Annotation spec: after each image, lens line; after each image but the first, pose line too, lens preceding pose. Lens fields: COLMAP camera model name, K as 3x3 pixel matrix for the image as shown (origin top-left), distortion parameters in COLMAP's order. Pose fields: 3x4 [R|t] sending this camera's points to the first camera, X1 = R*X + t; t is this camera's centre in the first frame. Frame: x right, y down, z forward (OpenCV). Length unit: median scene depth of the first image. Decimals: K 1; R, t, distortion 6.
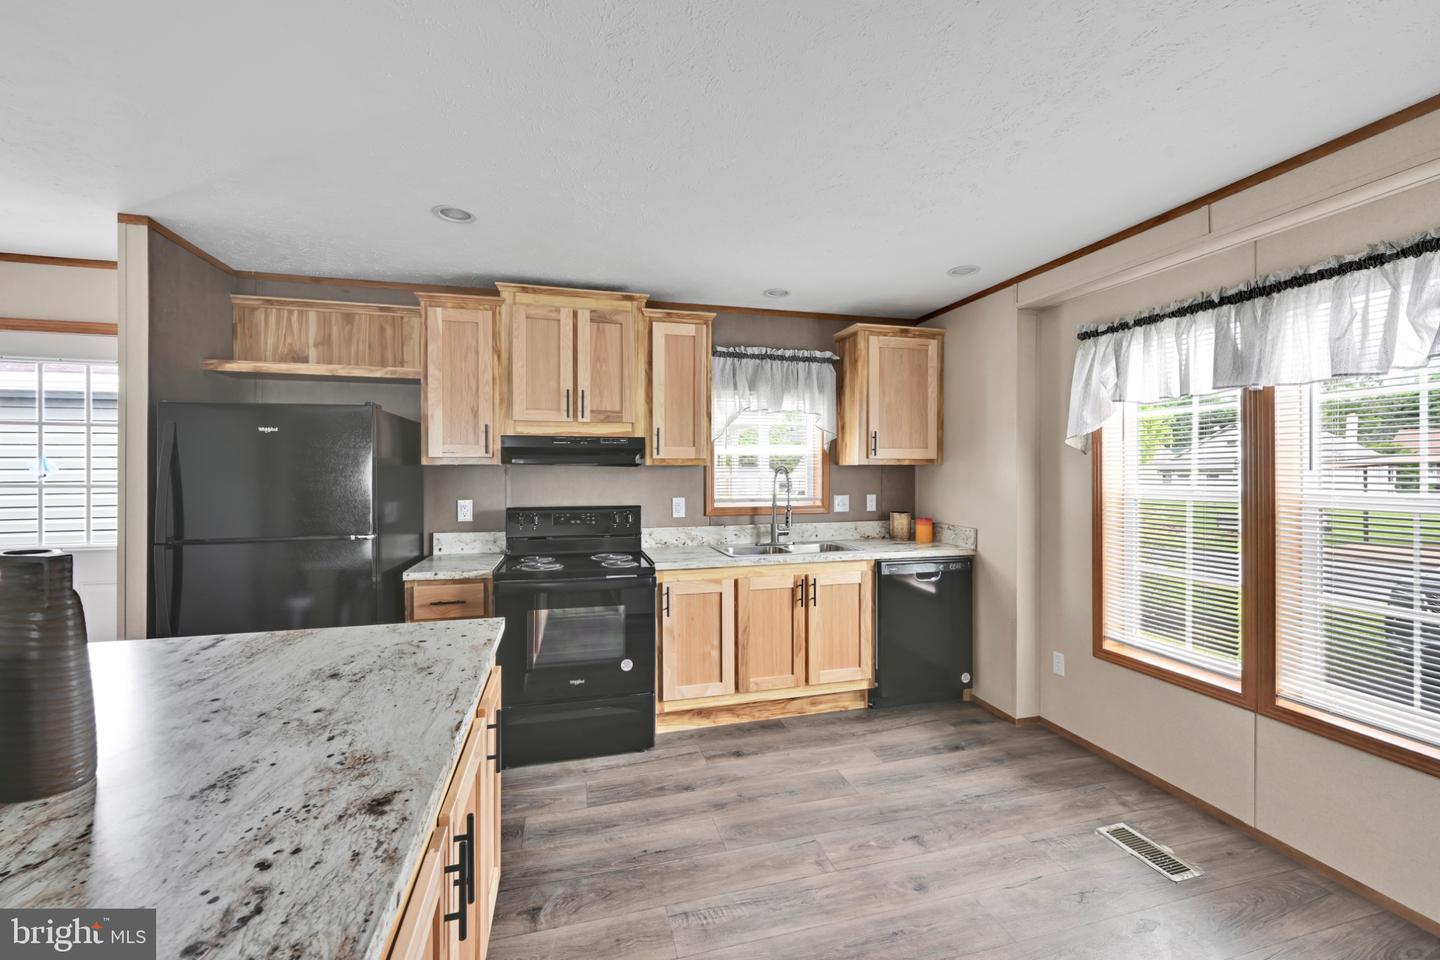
lens RADIAL K [[570.4, 0, 713.4], [0, 570.4, 469.6], [0, 0, 1]] dist [-0.001066, -0.000085]
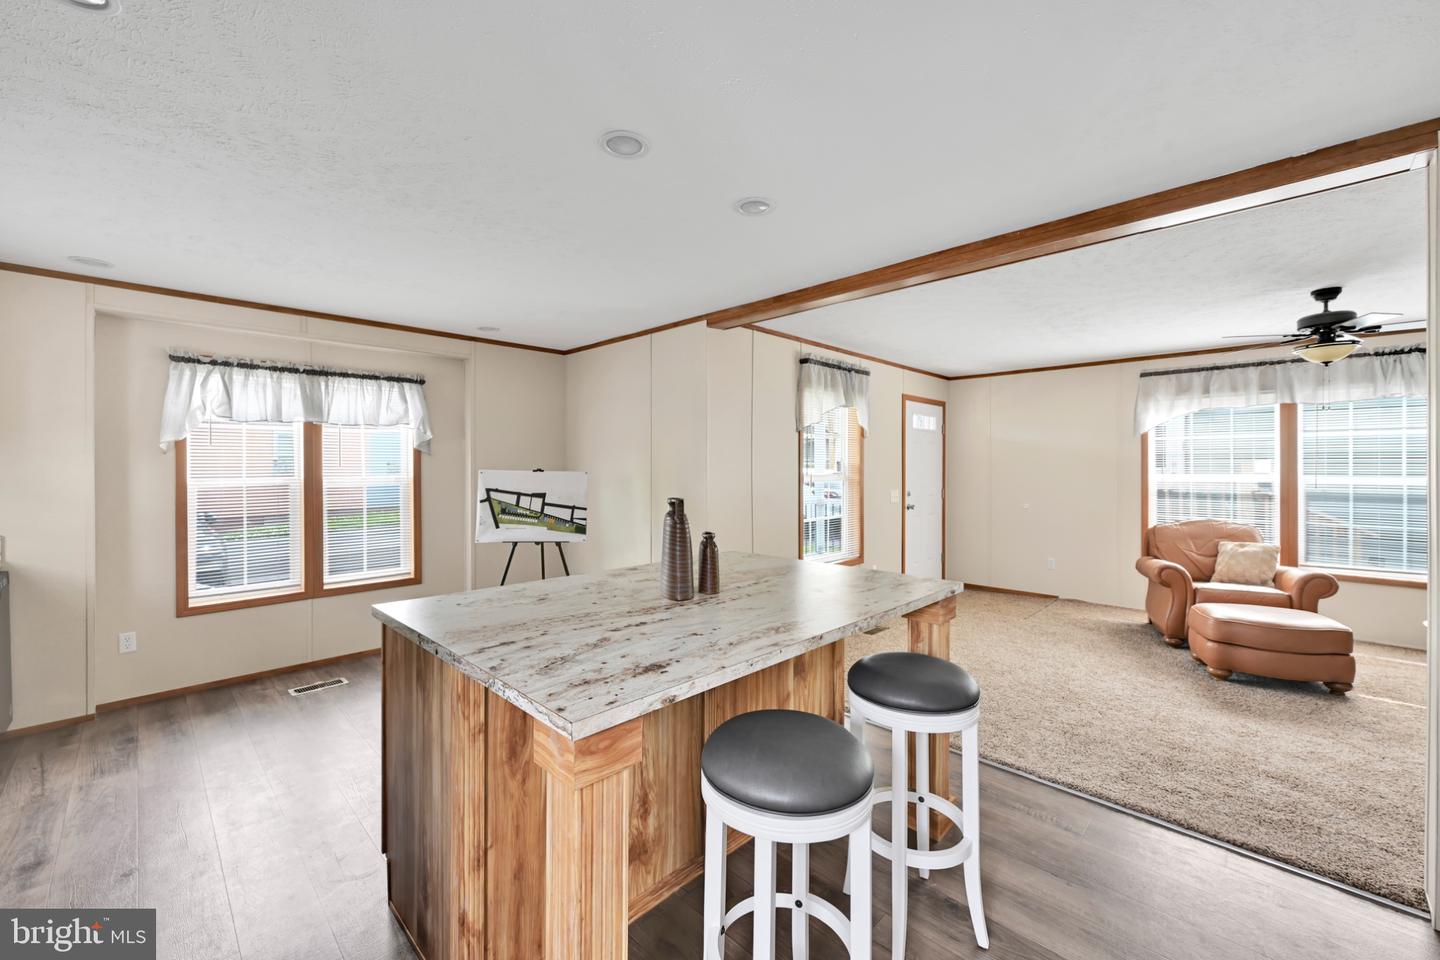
lens RADIAL K [[570.4, 0, 718.8], [0, 570.4, 472.1], [0, 0, 1]] dist [-0.001066, -0.000085]
pose [[-0.512340, -0.004551, 0.858771, -1.169428], [0.002407, 0.999974, 0.006736, 0.006588], [-0.858779, 0.005518, -0.512316, 0.729967]]
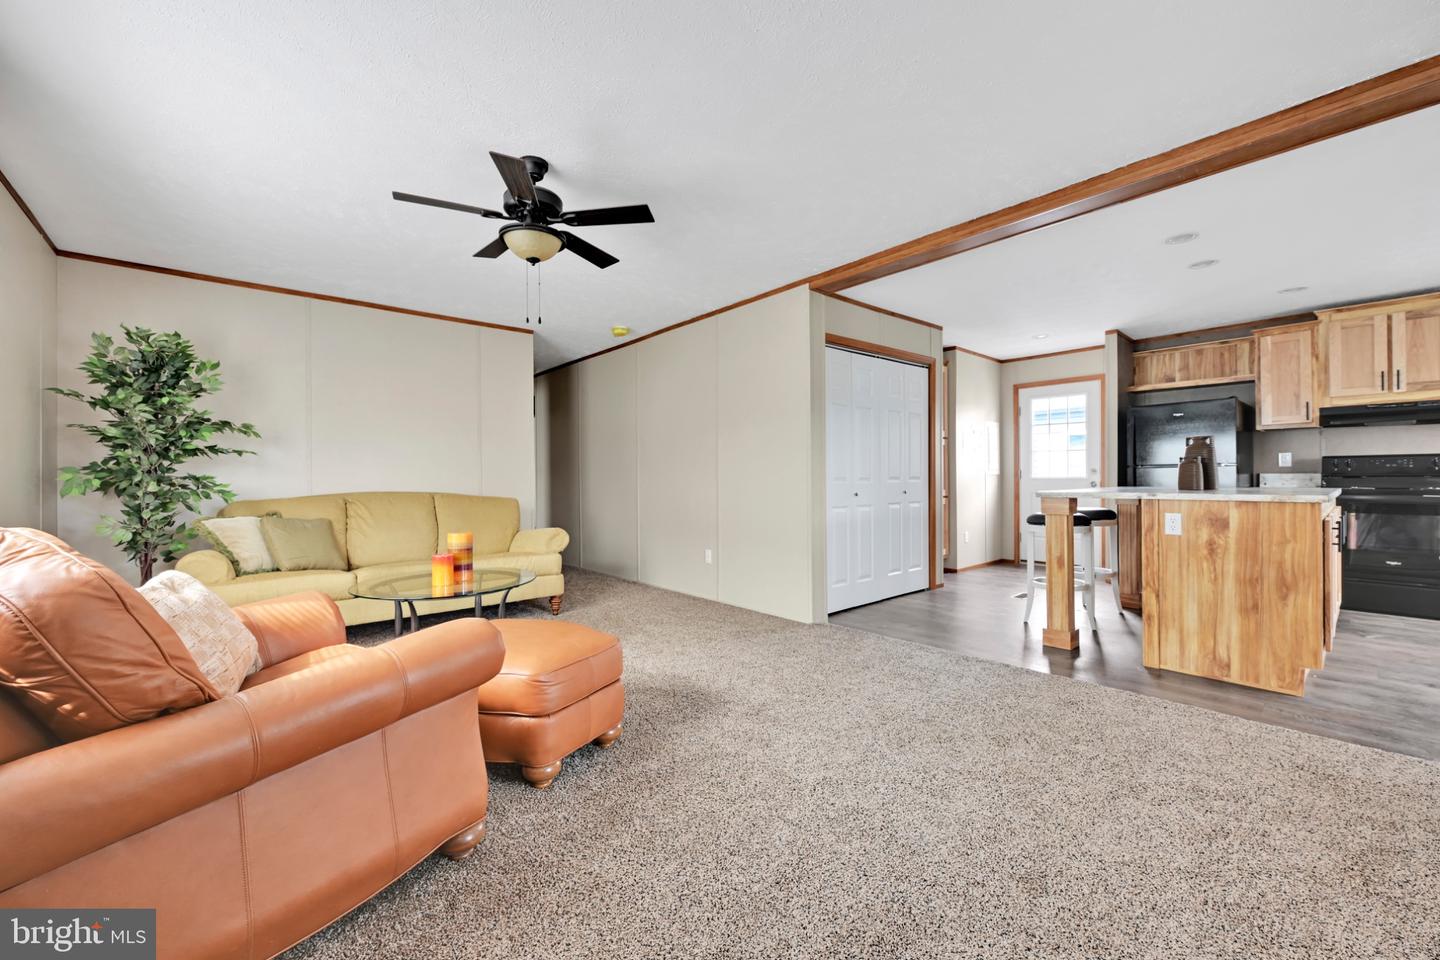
lens RADIAL K [[570.4, 0, 717.6], [0, 570.4, 477.5], [0, 0, 1]] dist [-0.001066, -0.000085]
pose [[0.444890, -0.005380, -0.895569, 0.291335], [0.000697, 0.999984, -0.005661, 0.138595], [0.895585, 0.001895, 0.444886, -1.169706]]
